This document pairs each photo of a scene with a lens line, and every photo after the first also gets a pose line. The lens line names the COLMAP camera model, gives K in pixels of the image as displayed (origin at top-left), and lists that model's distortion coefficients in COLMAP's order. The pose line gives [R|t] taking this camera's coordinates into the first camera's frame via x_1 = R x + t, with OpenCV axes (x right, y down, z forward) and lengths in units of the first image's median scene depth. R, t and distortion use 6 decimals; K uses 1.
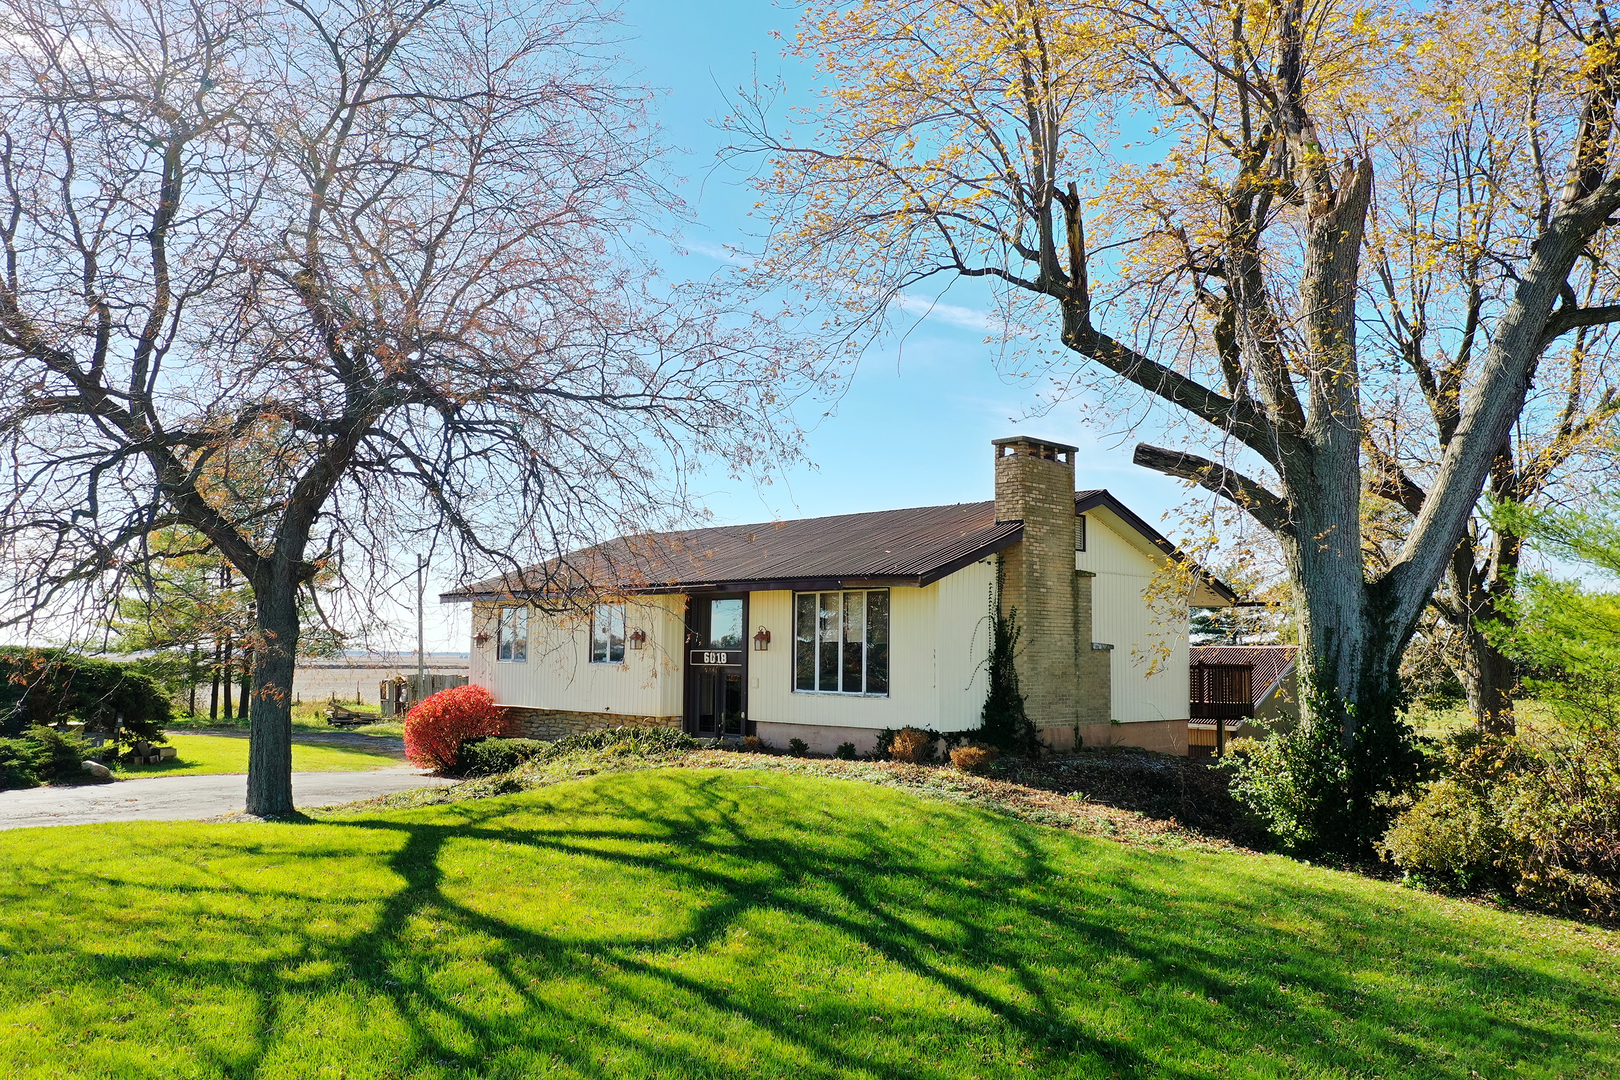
lens RADIAL K [[1267.3, 0, 810.0], [0, 1267.3, 540.0], [0, 0, 1]] dist [0.001878, 0.002330]
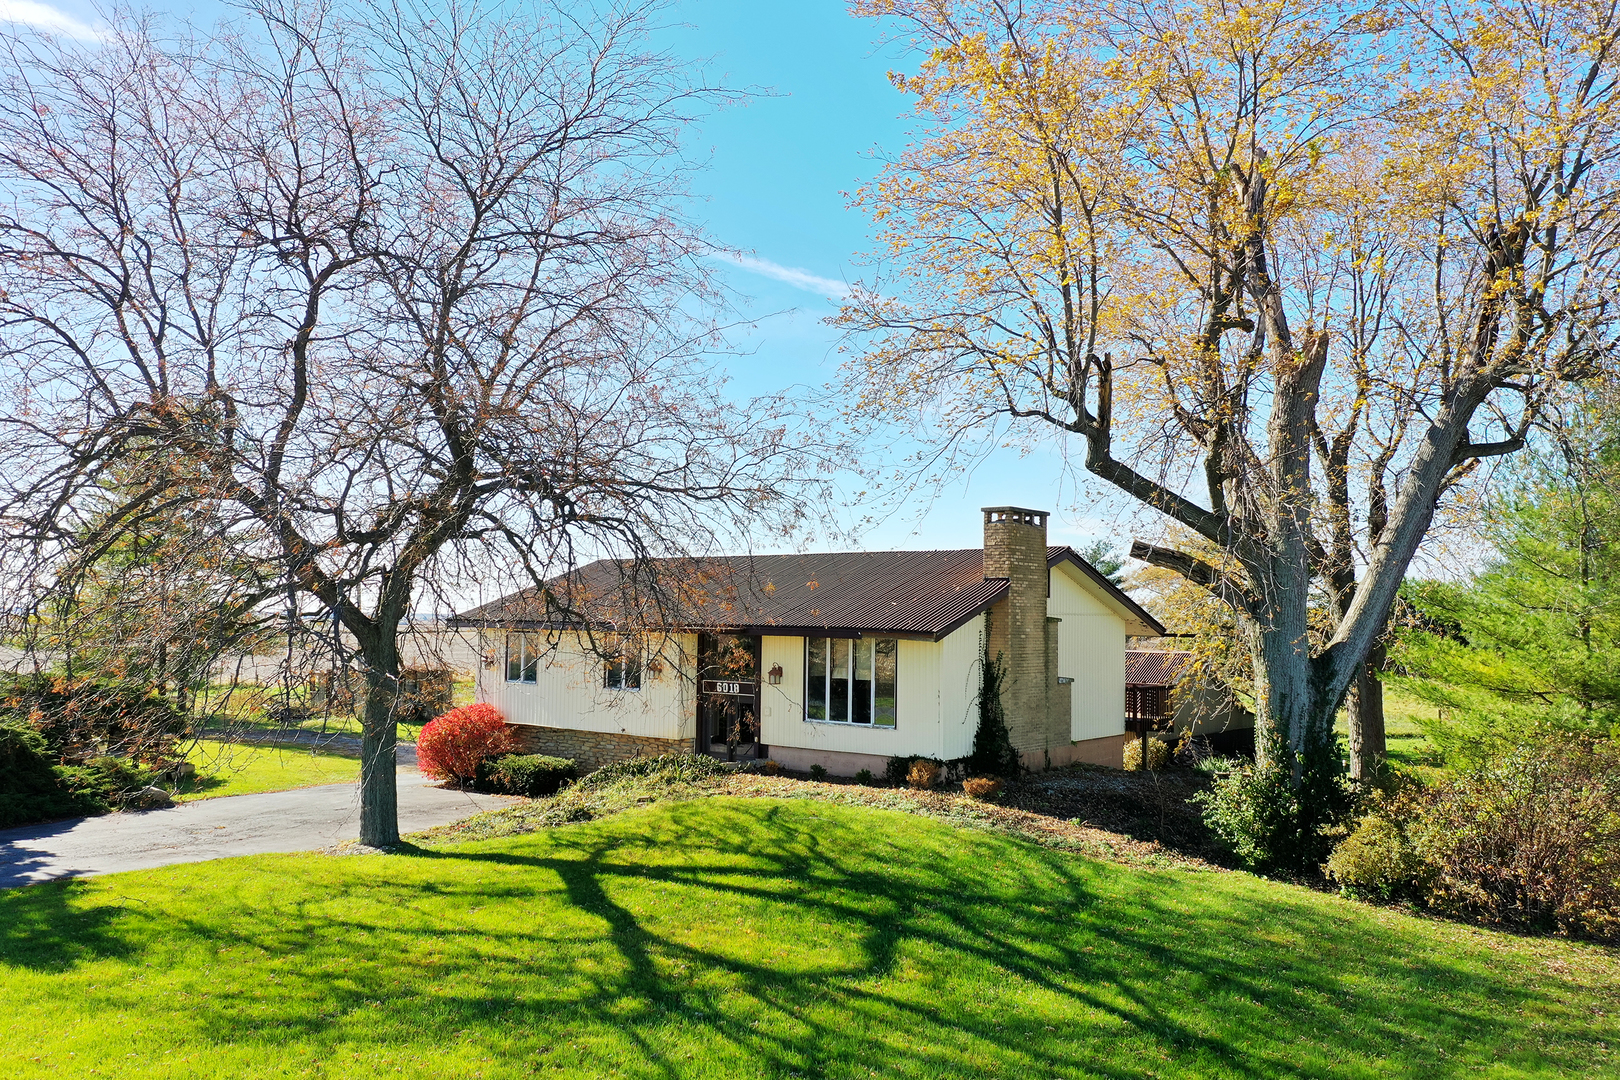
lens RADIAL K [[1267.3, 0, 810.0], [0, 1267.3, 540.0], [0, 0, 1]] dist [0.001878, 0.002330]
pose [[0.993323, 0.008124, 0.115082, -0.211285], [-0.011653, 0.999481, 0.030027, -0.117495], [-0.114778, -0.031167, 0.992902, -0.207172]]
